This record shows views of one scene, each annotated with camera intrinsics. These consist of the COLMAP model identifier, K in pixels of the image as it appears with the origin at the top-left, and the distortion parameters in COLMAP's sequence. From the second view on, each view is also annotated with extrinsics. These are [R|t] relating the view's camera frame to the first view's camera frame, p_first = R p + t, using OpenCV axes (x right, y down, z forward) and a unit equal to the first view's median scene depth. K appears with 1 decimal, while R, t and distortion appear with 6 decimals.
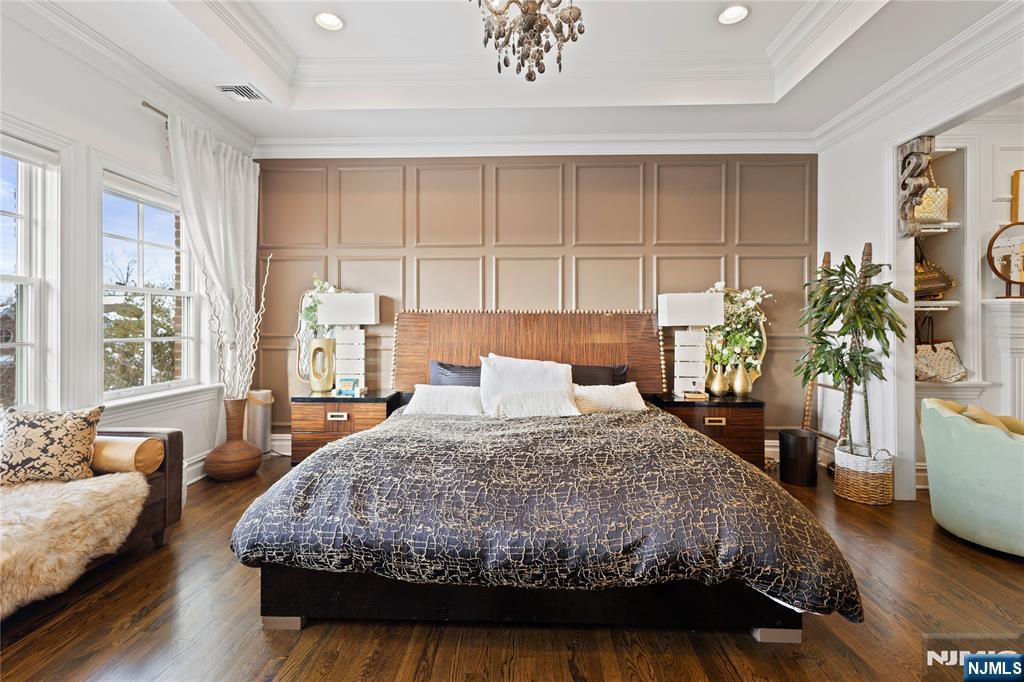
lens RADIAL K [[488.5, 0, 512.8], [0, 488.5, 325.2], [0, 0, 1]] dist [0.000063, -0.000128]
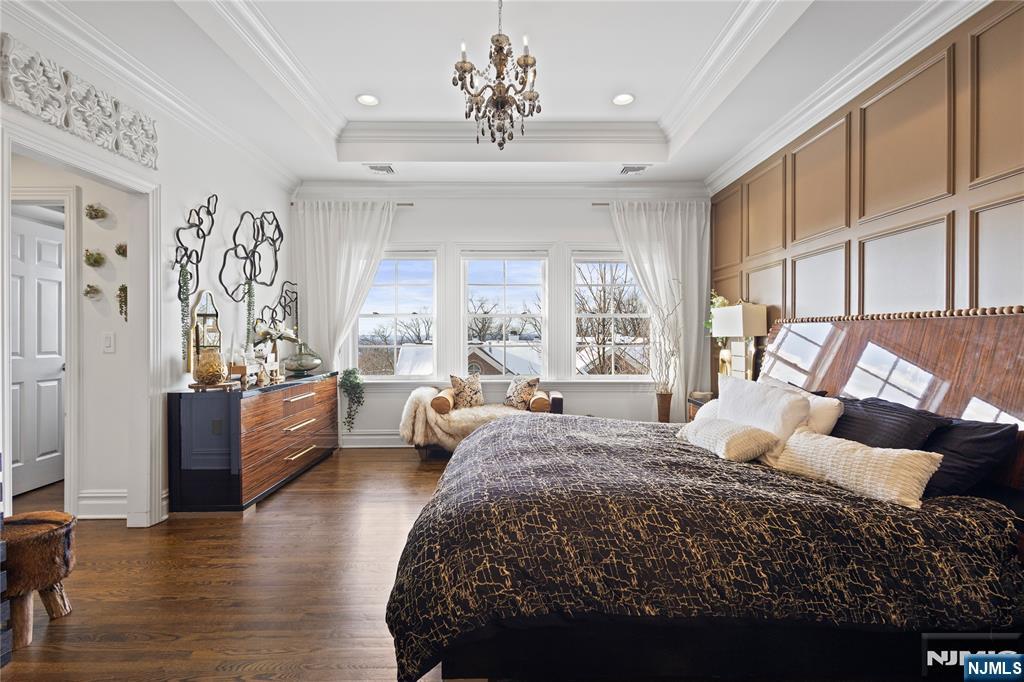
lens RADIAL K [[476.7, 0, 515.4], [0, 476.7, 337.4], [0, 0, 1]] dist [0.008592, -0.000101]
pose [[0.037866, 0.002078, -0.999281, 0.747990], [-0.004292, 0.999989, 0.001916, -0.000618], [0.999274, 0.004216, 0.037874, 0.582010]]
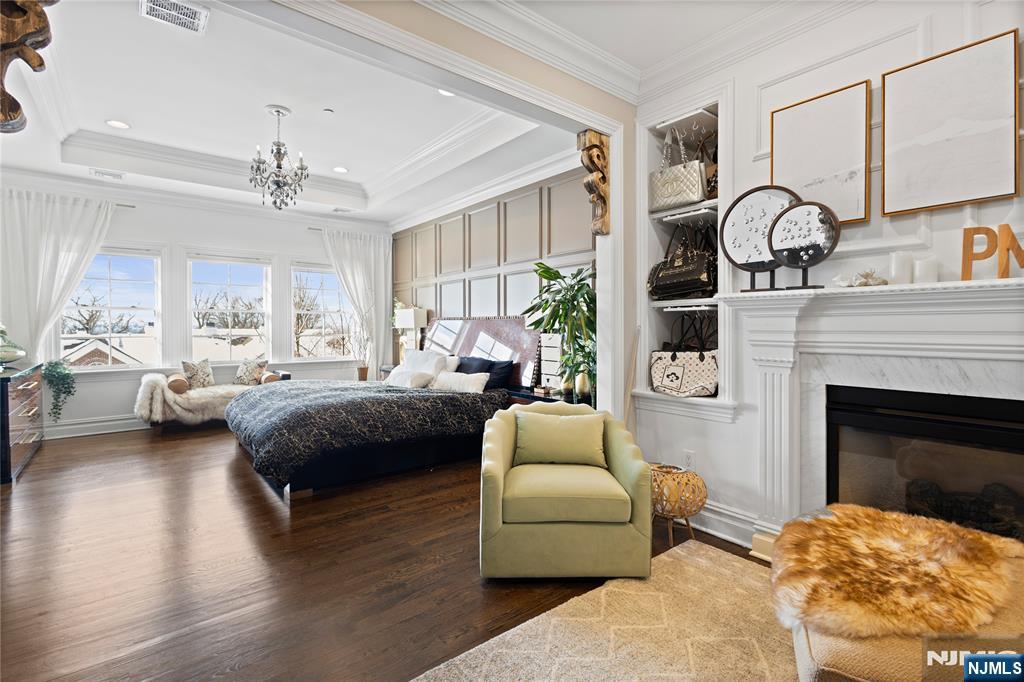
lens RADIAL K [[476.7, 0, 515.4], [0, 476.7, 337.4], [0, 0, 1]] dist [0.008592, -0.000101]
pose [[0.653726, 0.014022, -0.756601, 1.299092], [-0.002119, 0.999858, 0.016700, 0.002517], [0.756728, -0.009315, 0.653663, 0.249048]]
